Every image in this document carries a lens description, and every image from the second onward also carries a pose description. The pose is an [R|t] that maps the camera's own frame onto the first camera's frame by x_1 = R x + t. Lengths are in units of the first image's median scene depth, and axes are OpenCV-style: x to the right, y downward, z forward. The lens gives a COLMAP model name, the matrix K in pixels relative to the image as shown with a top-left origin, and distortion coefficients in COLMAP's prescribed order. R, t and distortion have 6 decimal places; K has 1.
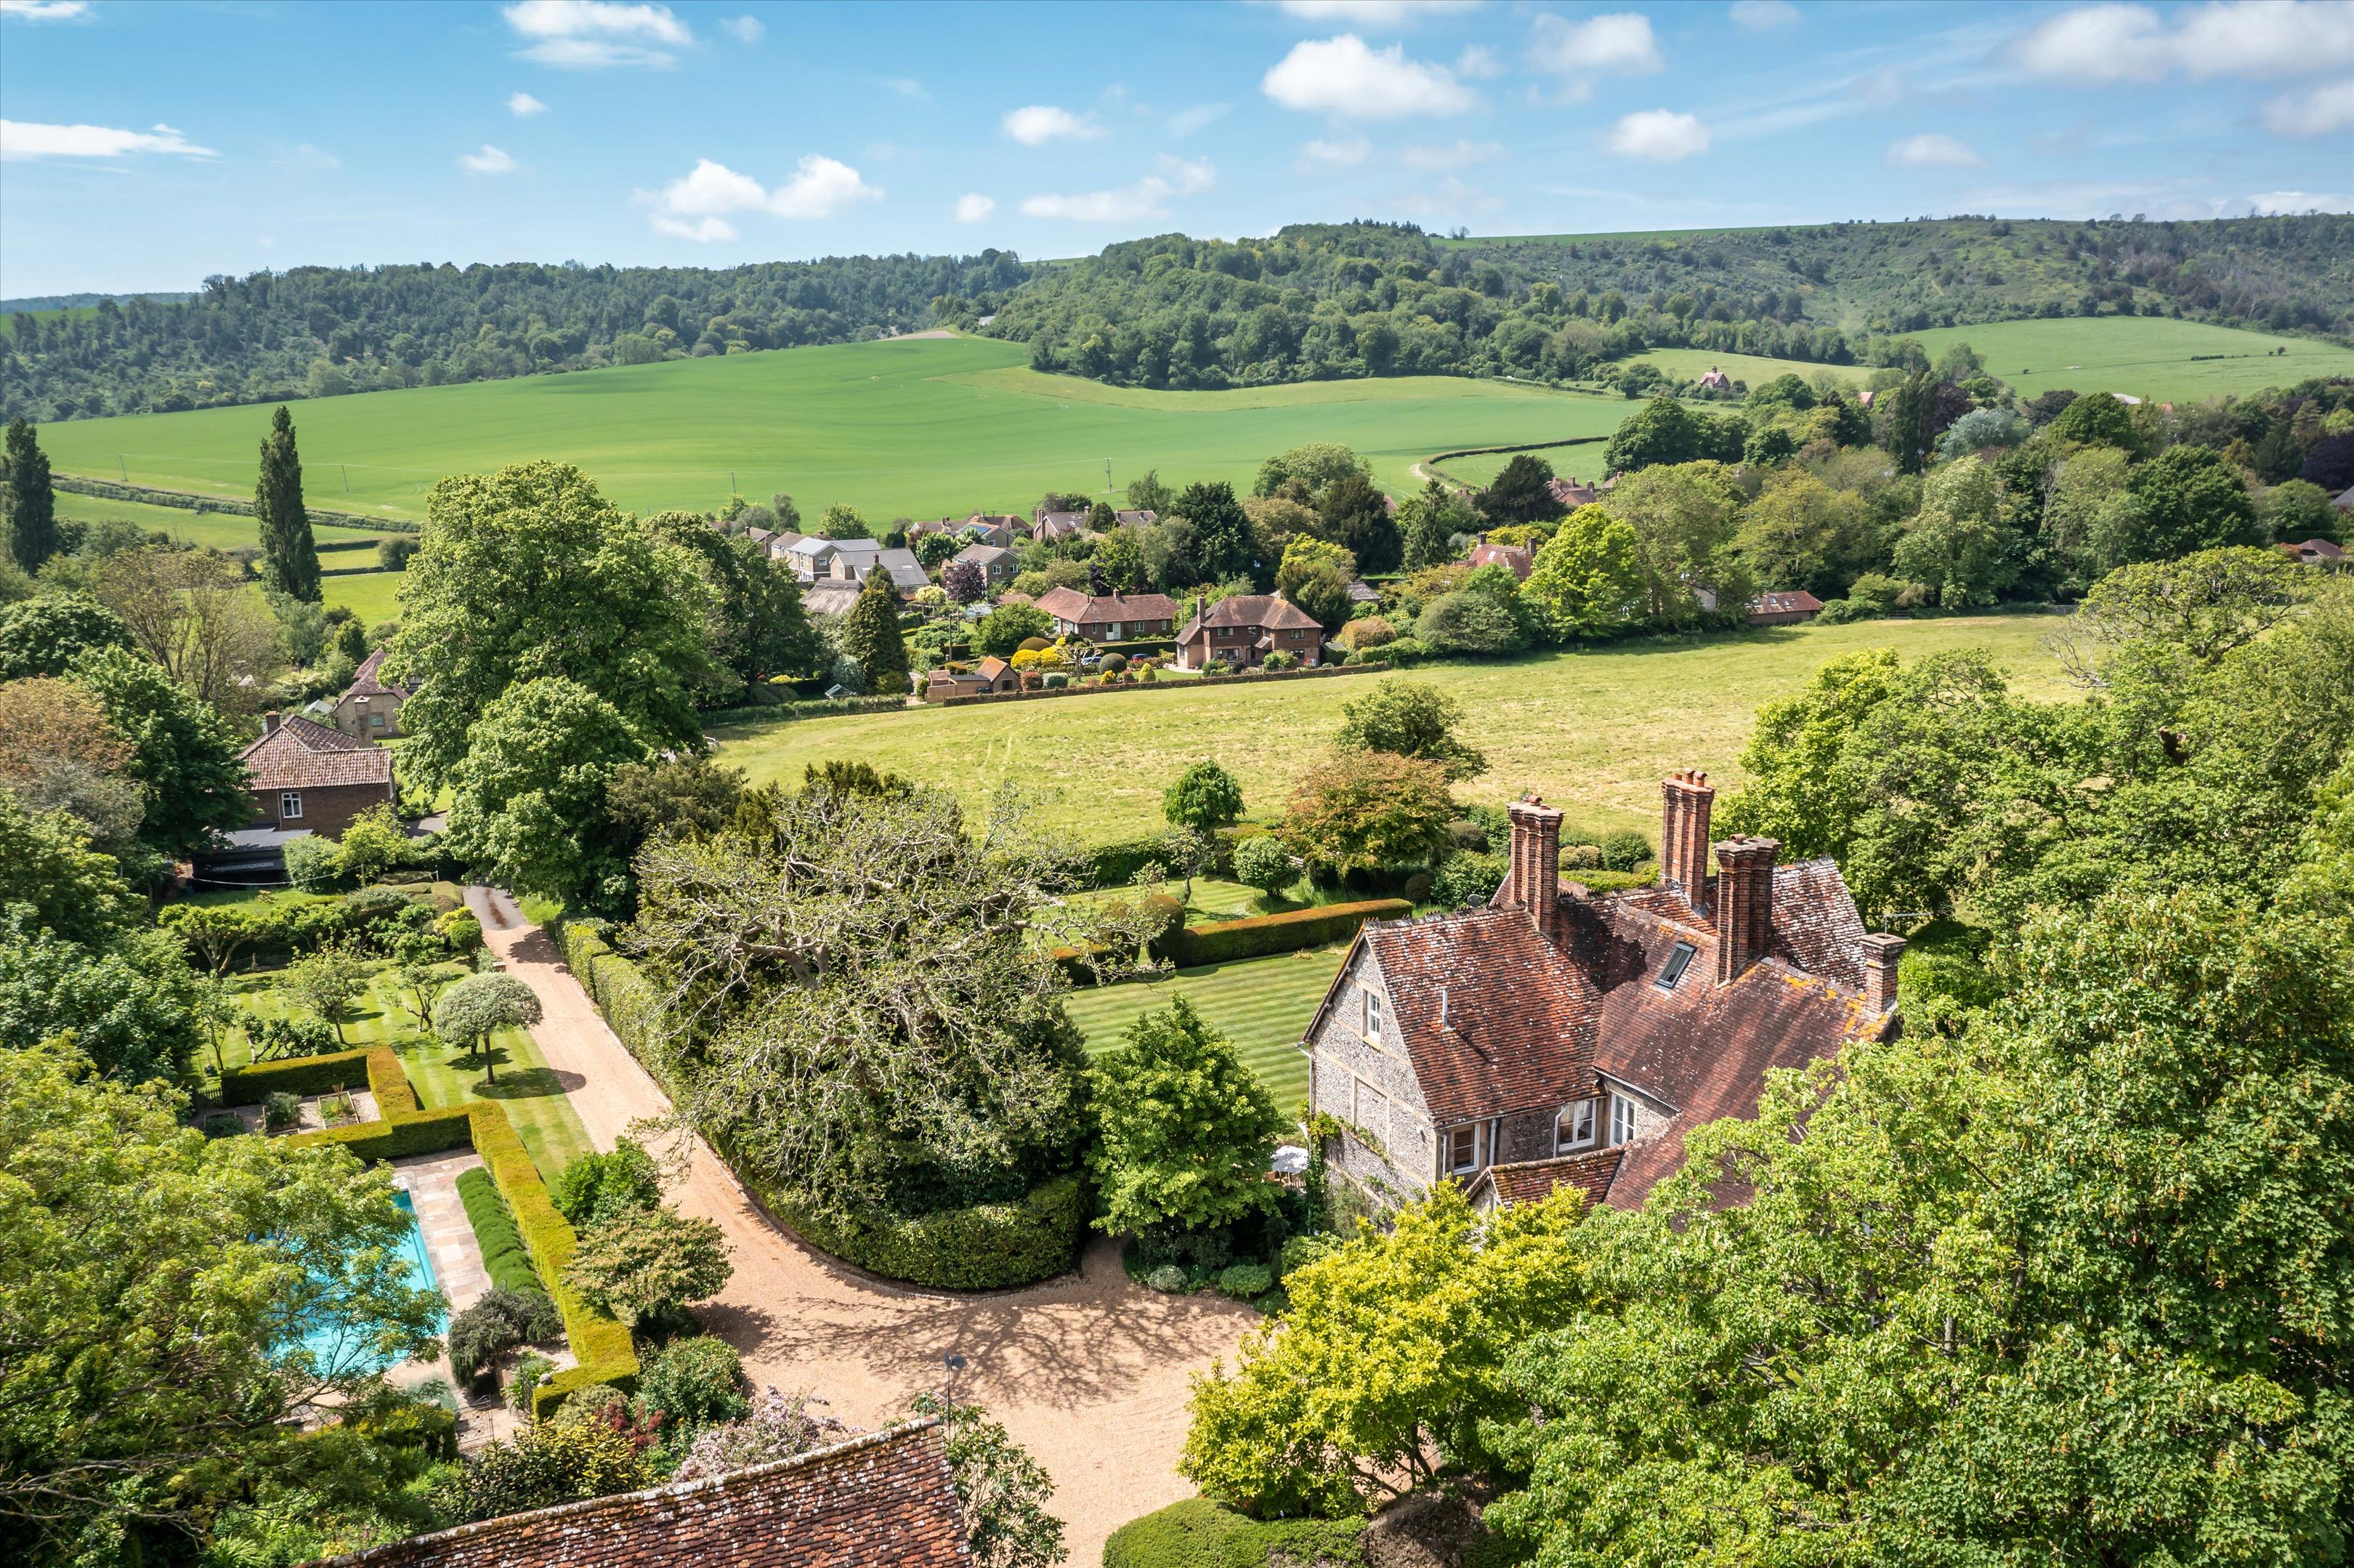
lens RADIAL K [[1863.7, 0, 1170.4], [0, 1863.7, 767.0], [0, 0, 1]] dist [-0.013004, 0.003147]
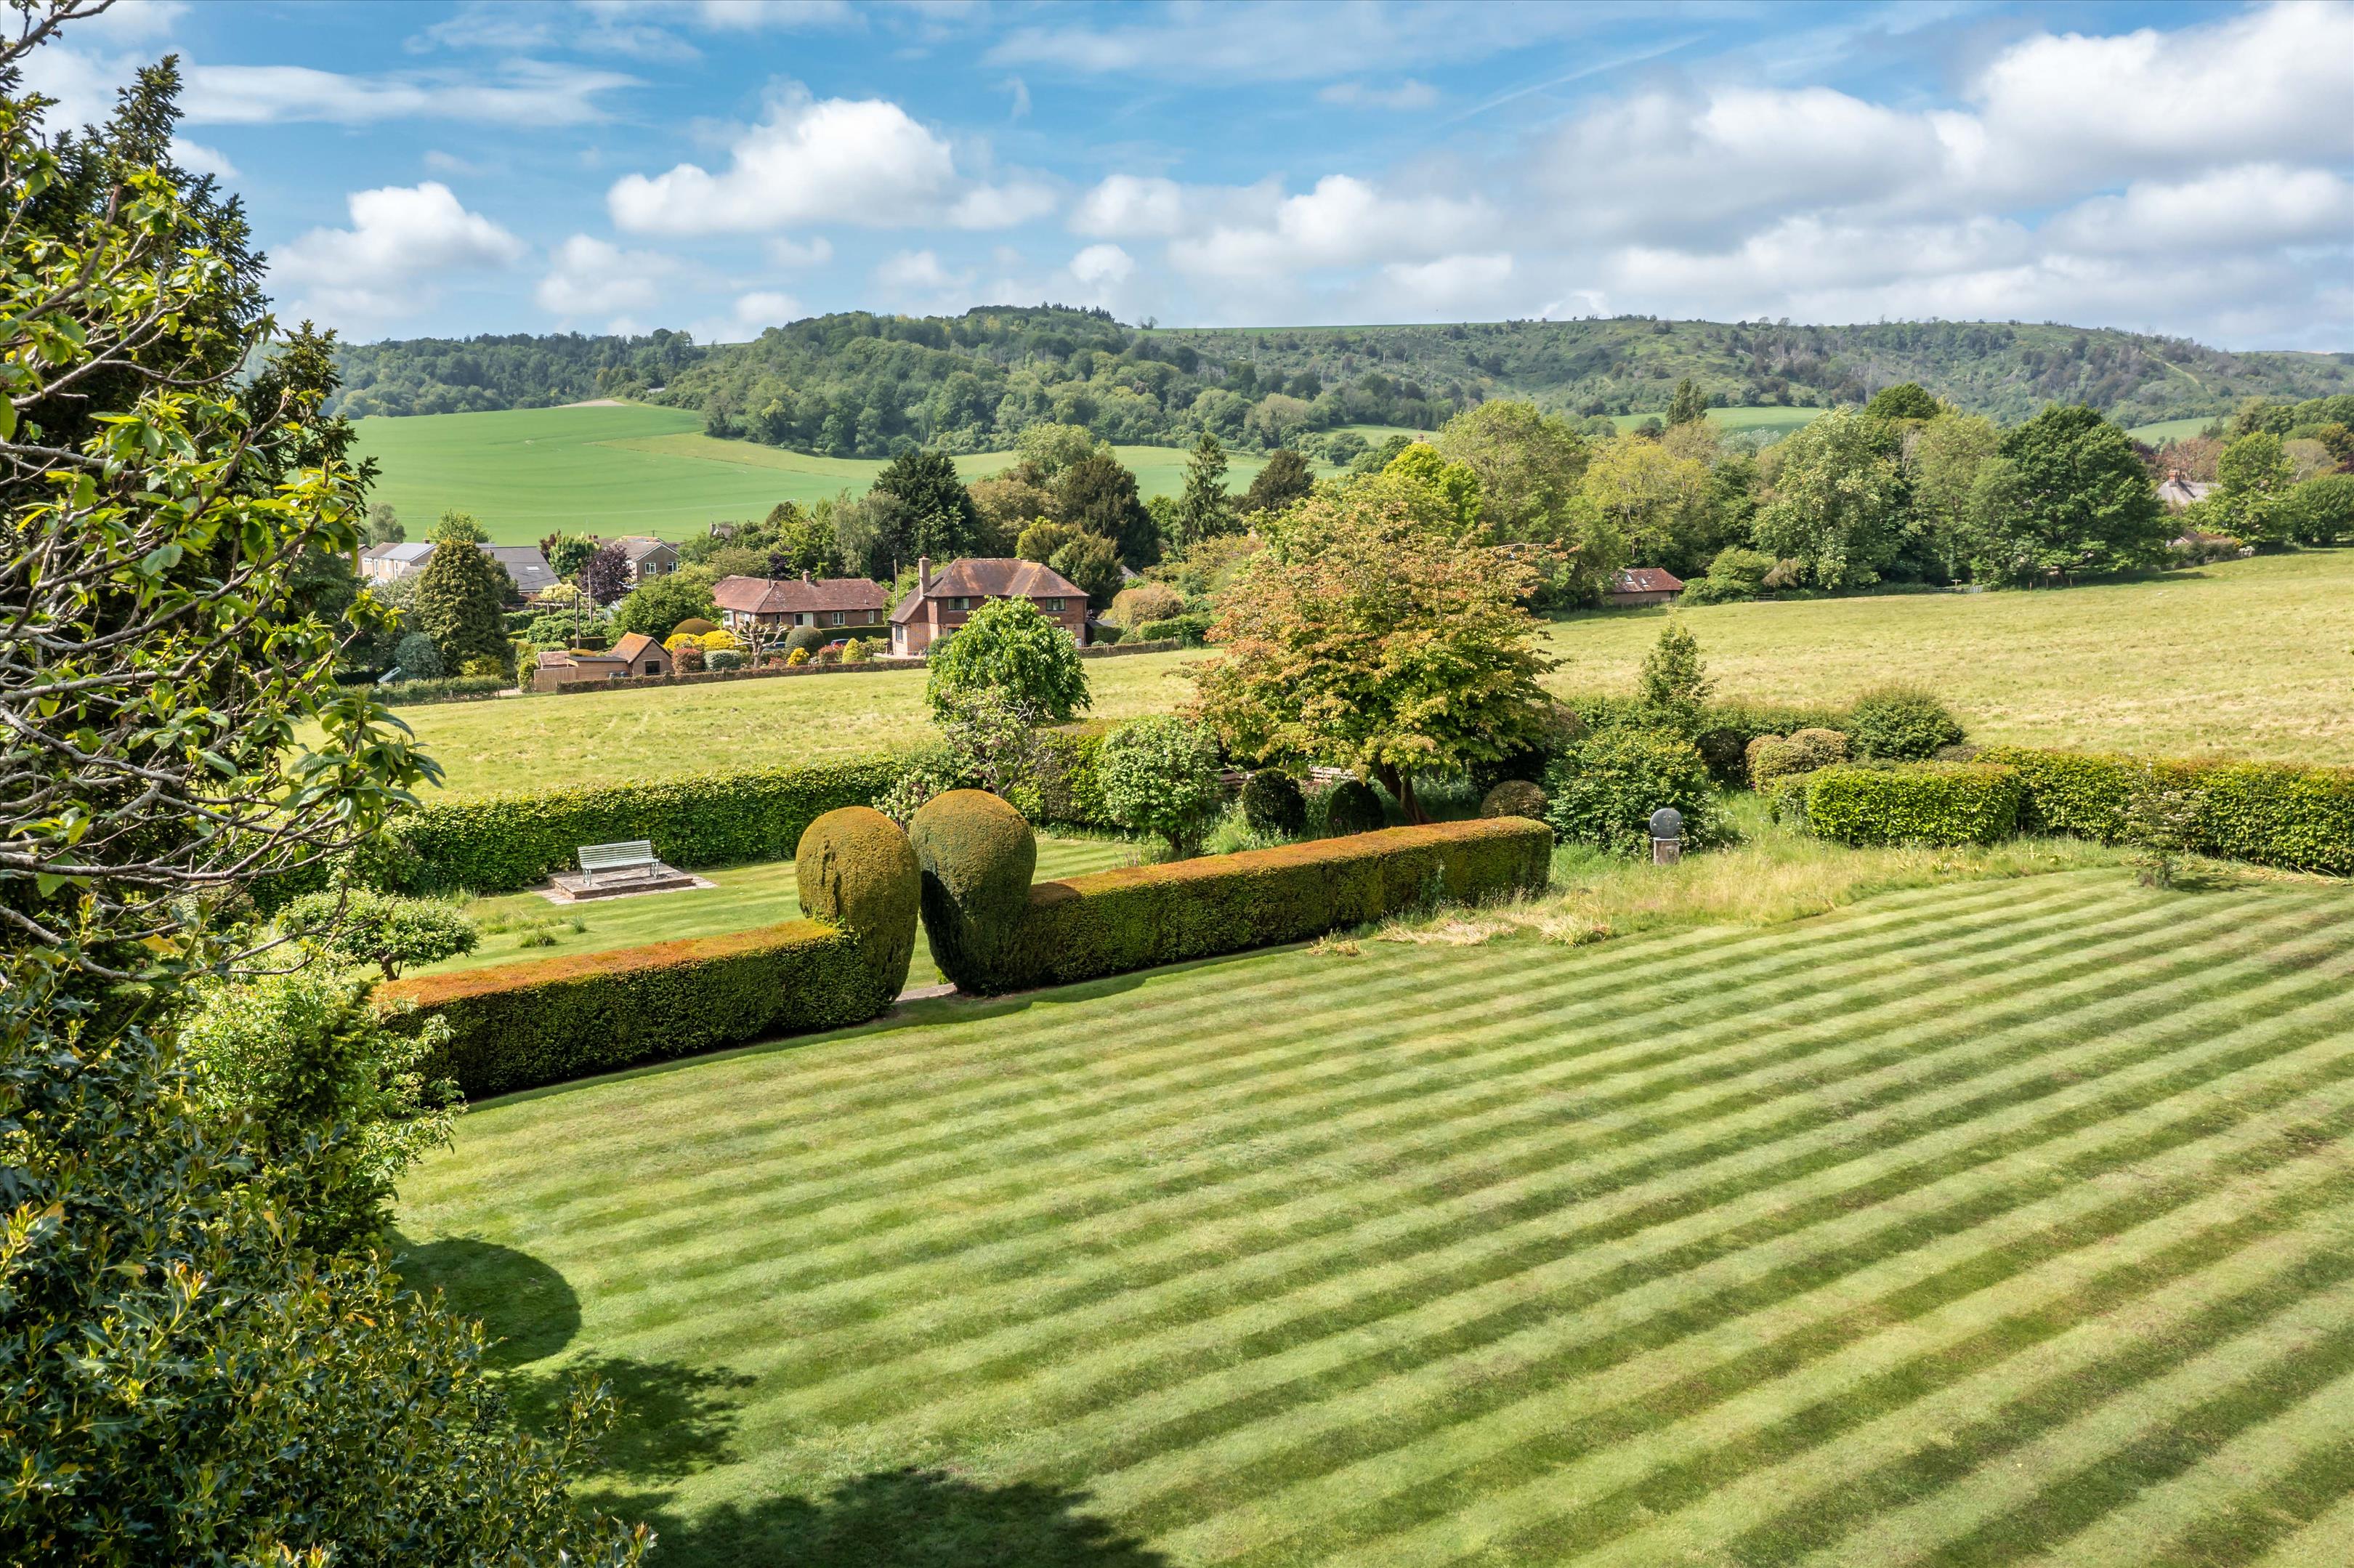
lens RADIAL K [[1863.7, 0, 1170.4], [0, 1863.7, 767.0], [0, 0, 1]] dist [-0.013004, 0.003147]
pose [[0.986148, -0.020191, 0.164634, -0.007982], [0.029525, 0.998080, -0.054445, 0.026526], [-0.163219, 0.058551, 0.984851, 0.196398]]
